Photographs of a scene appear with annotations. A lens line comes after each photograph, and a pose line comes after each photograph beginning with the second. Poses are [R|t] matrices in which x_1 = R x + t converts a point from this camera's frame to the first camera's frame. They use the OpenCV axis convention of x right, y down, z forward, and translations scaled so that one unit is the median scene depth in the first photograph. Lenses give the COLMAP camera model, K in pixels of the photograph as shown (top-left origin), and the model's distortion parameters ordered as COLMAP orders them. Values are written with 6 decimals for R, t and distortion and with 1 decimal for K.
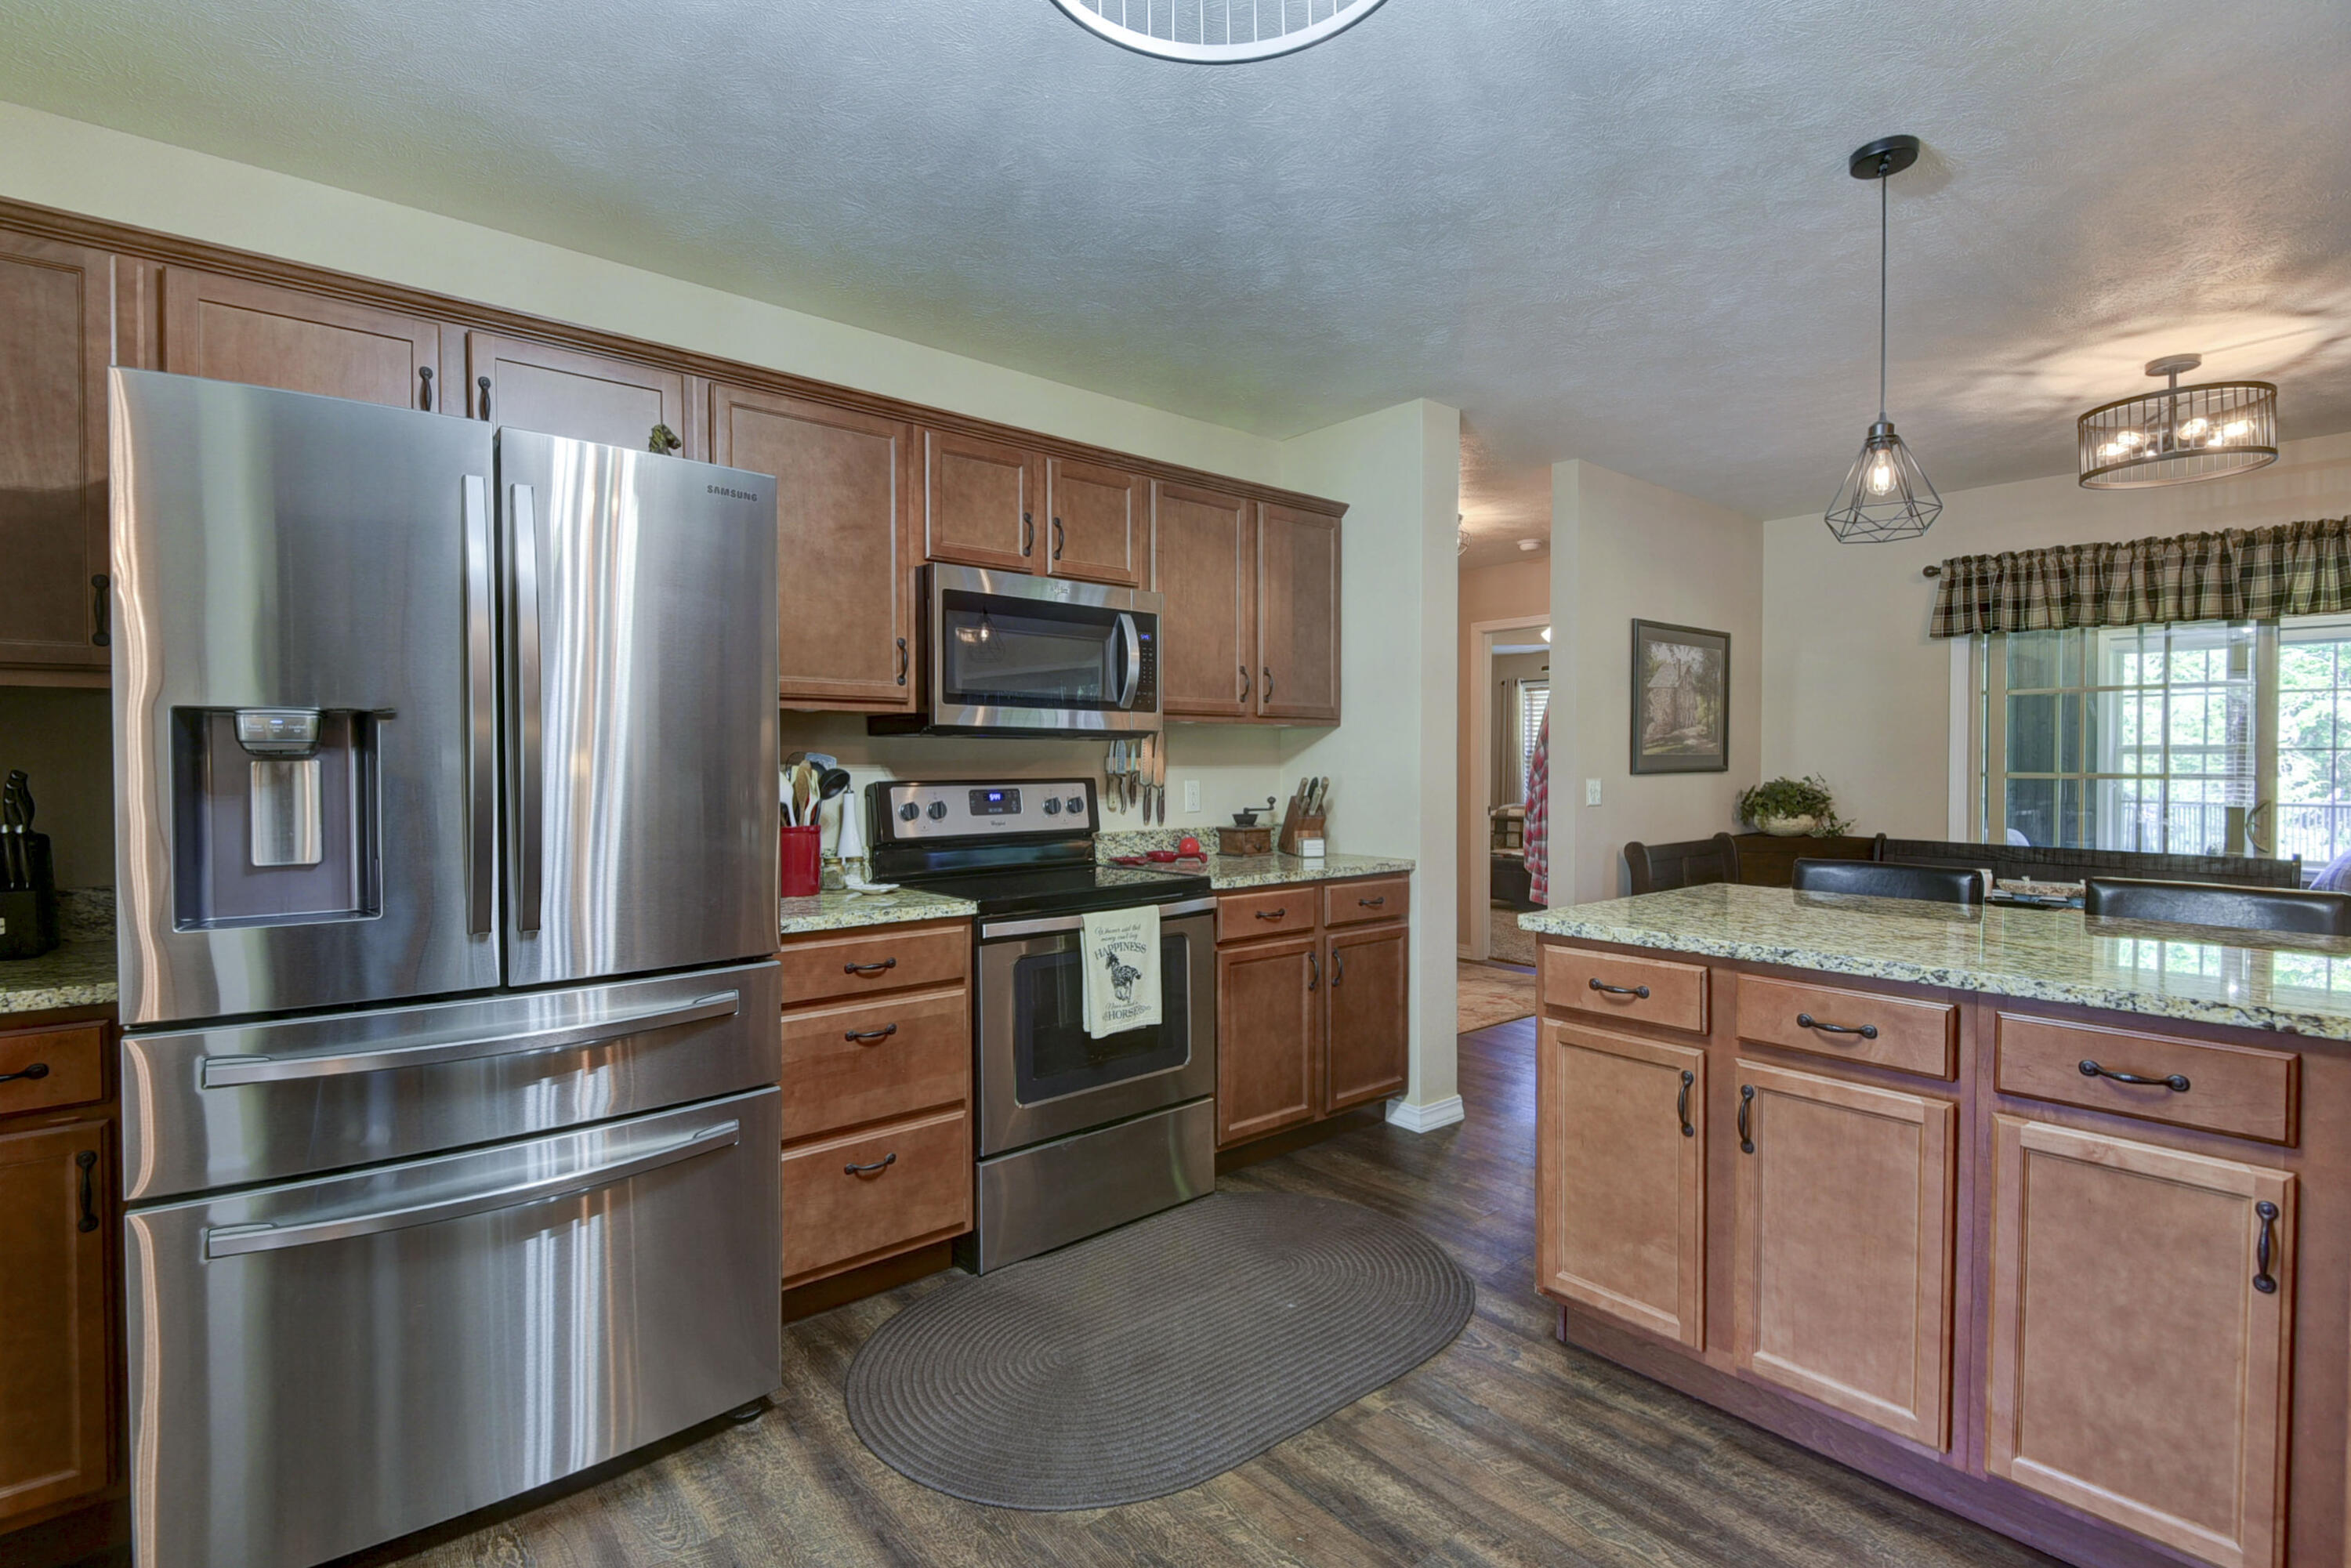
lens RADIAL K [[1087.5, 0, 1175.0], [0, 1087.5, 776.7], [0, 0, 1]] dist [0.001489, -0.000775]
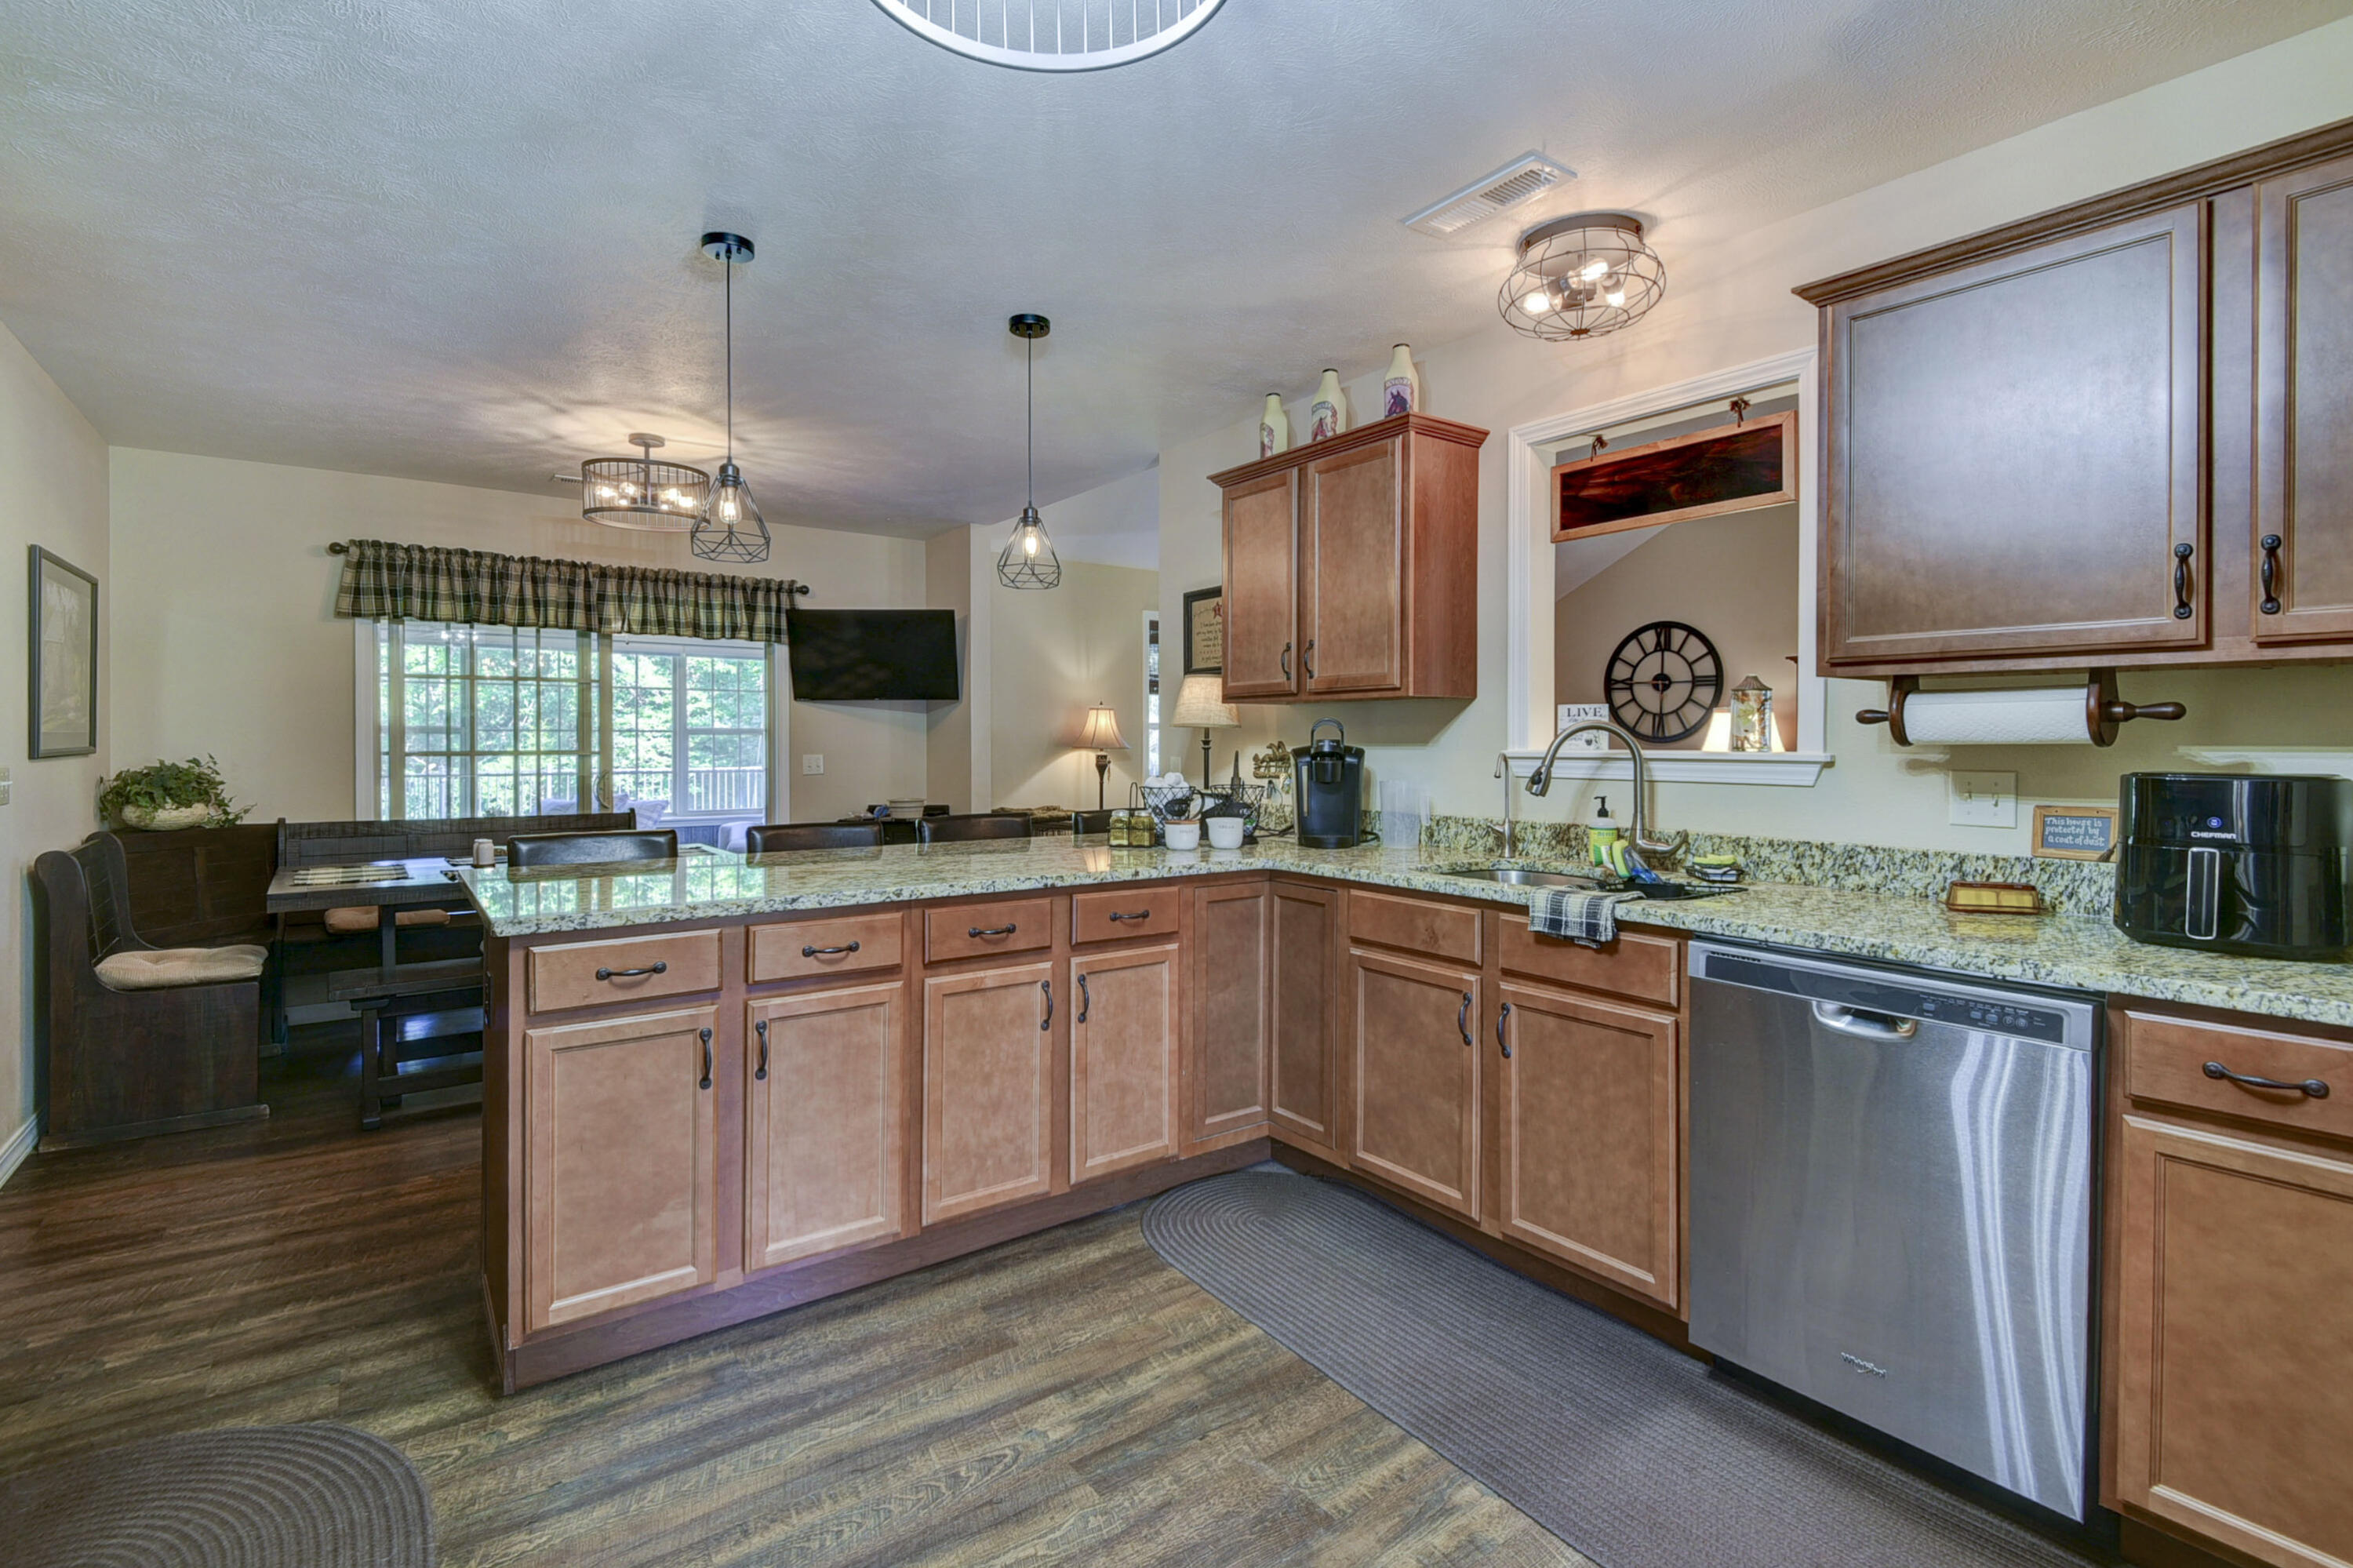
lens RADIAL K [[1088.5, 0, 1146.6], [0, 1088.5, 739.5], [0, 0, 1]] dist [0.001489, -0.000775]
pose [[0.085824, -0.001038, 0.996310, -0.291162], [0.015094, 0.999886, -0.000259, -0.004833], [-0.996196, 0.015060, 0.085830, 0.238586]]
